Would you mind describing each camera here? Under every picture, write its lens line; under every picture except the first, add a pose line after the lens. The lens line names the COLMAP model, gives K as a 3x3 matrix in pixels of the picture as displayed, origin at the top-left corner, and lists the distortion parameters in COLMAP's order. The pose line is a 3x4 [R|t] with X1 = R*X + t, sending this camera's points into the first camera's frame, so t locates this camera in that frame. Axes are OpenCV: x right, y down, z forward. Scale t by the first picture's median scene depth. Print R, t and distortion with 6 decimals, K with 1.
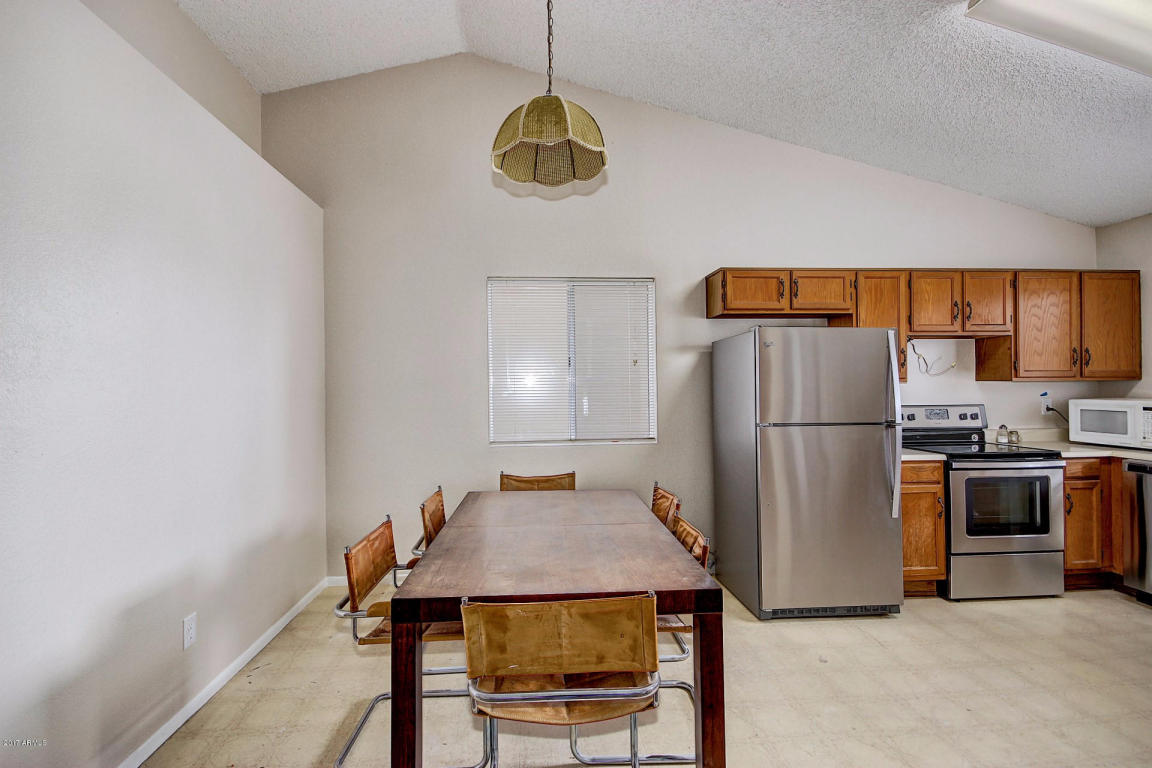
lens RADIAL K [[538.1, 0, 569.3], [0, 538.1, 386.1], [0, 0, 1]] dist [0.007088, -0.006363]
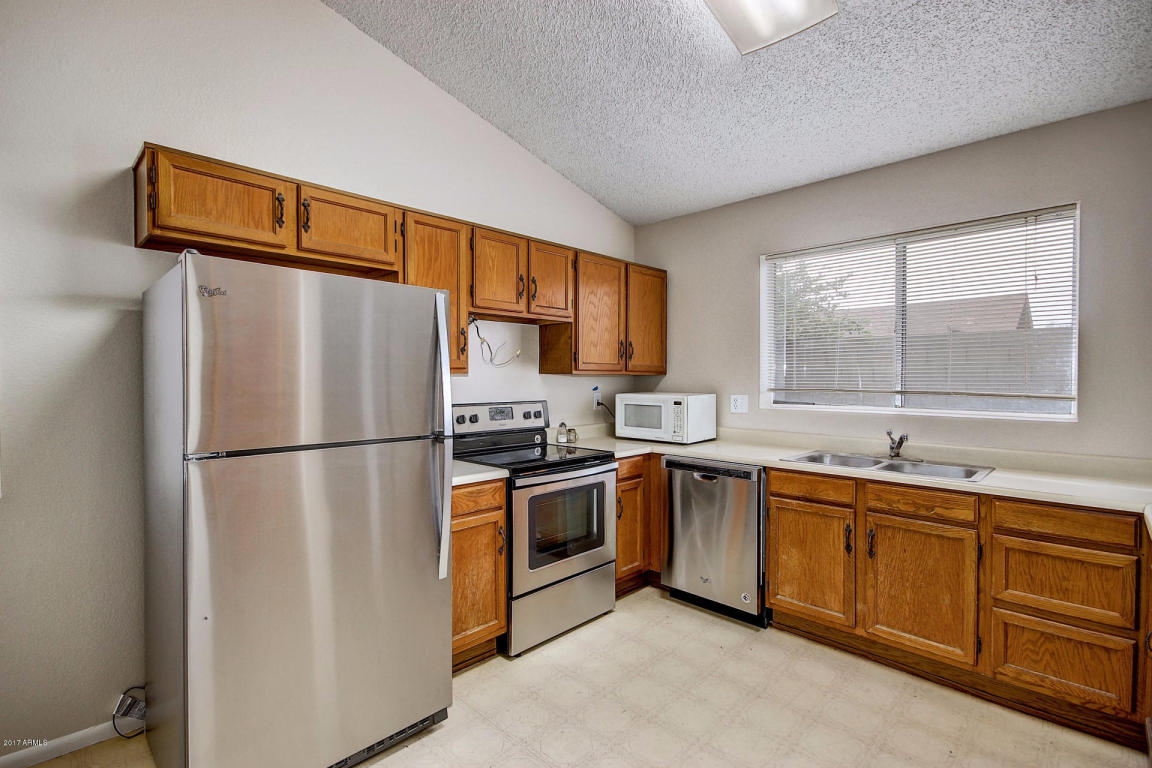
lens RADIAL K [[538.1, 0, 576.9], [0, 538.1, 384.4], [0, 0, 1]] dist [0.007088, -0.006363]
pose [[0.748483, 0.002222, 0.663150, 0.245934], [-0.011584, 0.999886, 0.009725, -0.001182], [-0.663053, -0.014960, 0.748423, 0.340666]]
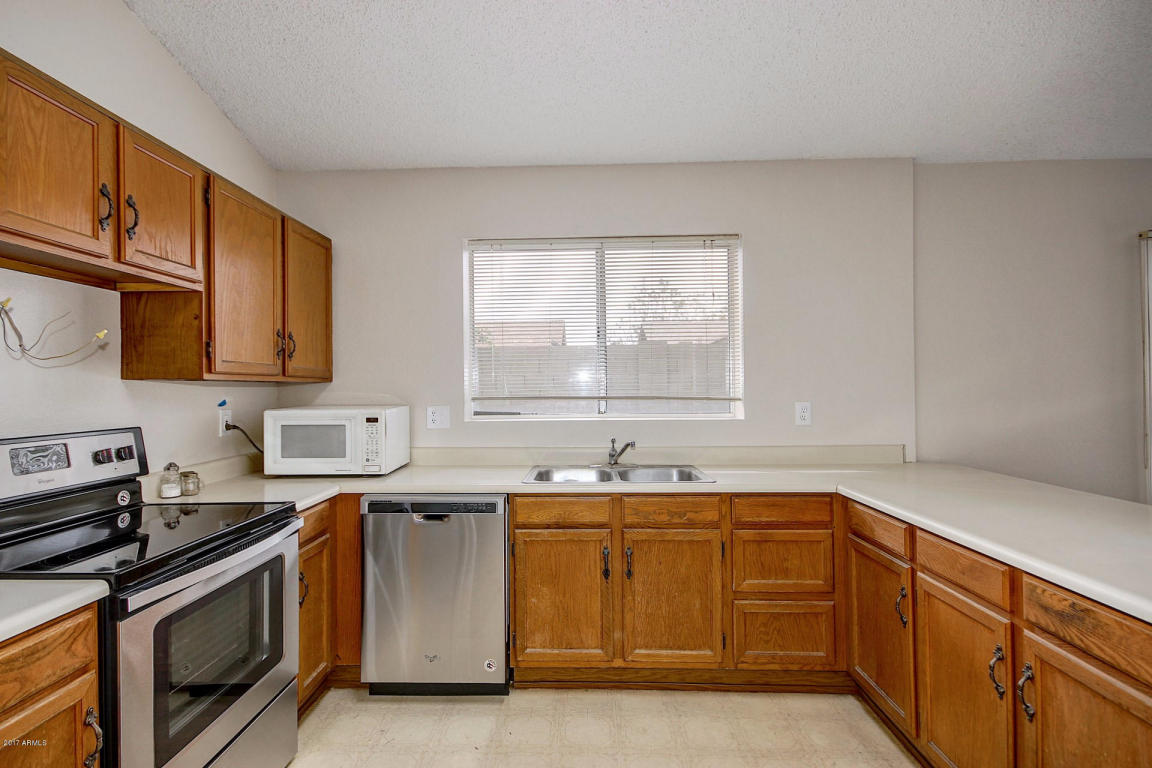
lens RADIAL K [[538.1, 0, 566.3], [0, 538.1, 384.9], [0, 0, 1]] dist [0.007088, -0.006363]
pose [[0.101764, 0.015788, 0.994683, 0.347160], [0.004580, 0.999856, -0.016339, 0.006353], [-0.994798, 0.006218, 0.101677, 0.613426]]
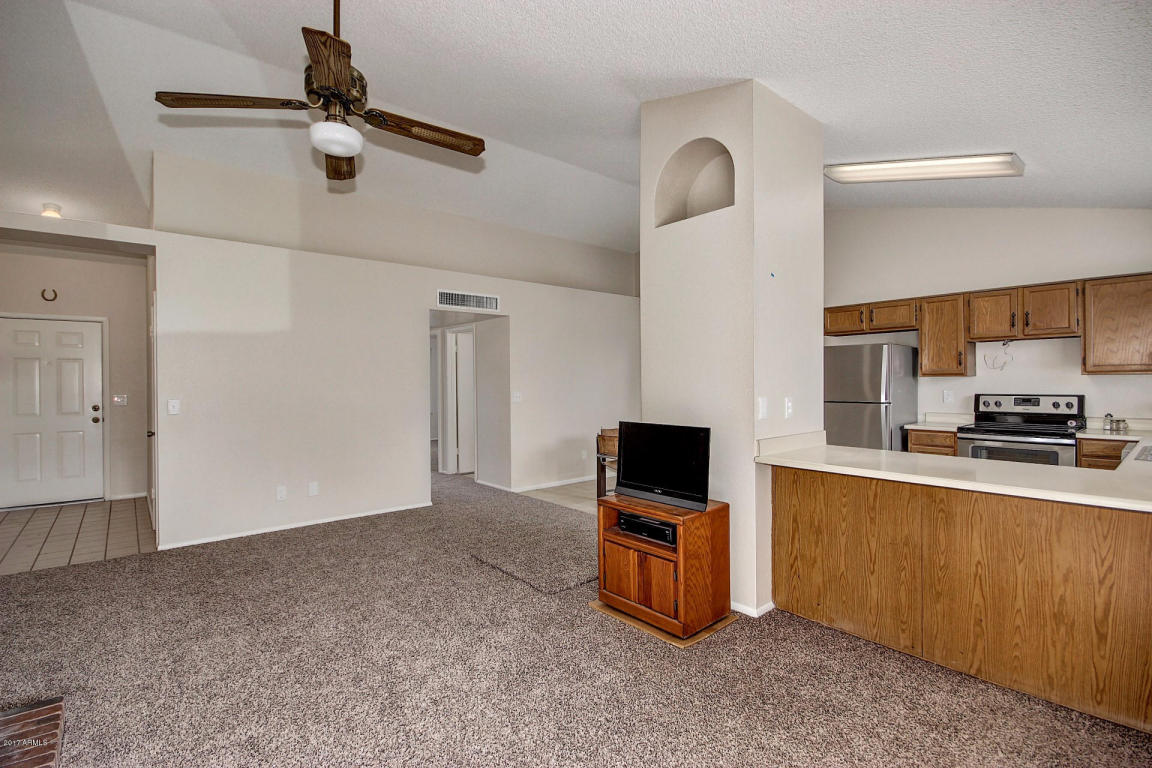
lens RADIAL K [[538.1, 0, 557.7], [0, 538.1, 374.3], [0, 0, 1]] dist [0.007088, -0.006363]
pose [[0.571264, -0.005778, -0.820746, 1.164146], [0.008883, 0.999960, -0.000856, -0.020214], [0.820718, -0.006802, 0.571293, -0.617515]]
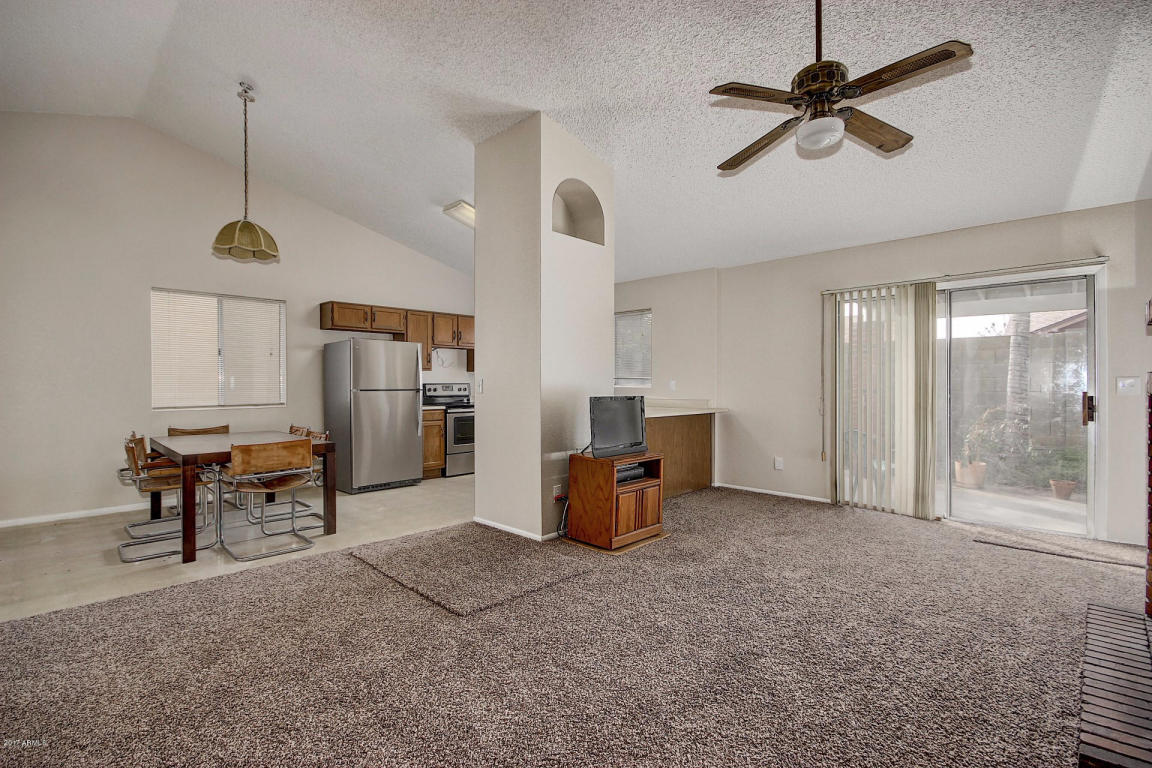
lens RADIAL K [[538.1, 0, 567.0], [0, 538.1, 383.5], [0, 0, 1]] dist [0.007088, -0.006363]
pose [[0.758131, 0.008150, 0.652051, -0.260707], [-0.009464, 0.999954, -0.001495, 0.037128], [-0.652033, -0.005038, 0.758174, -0.780226]]
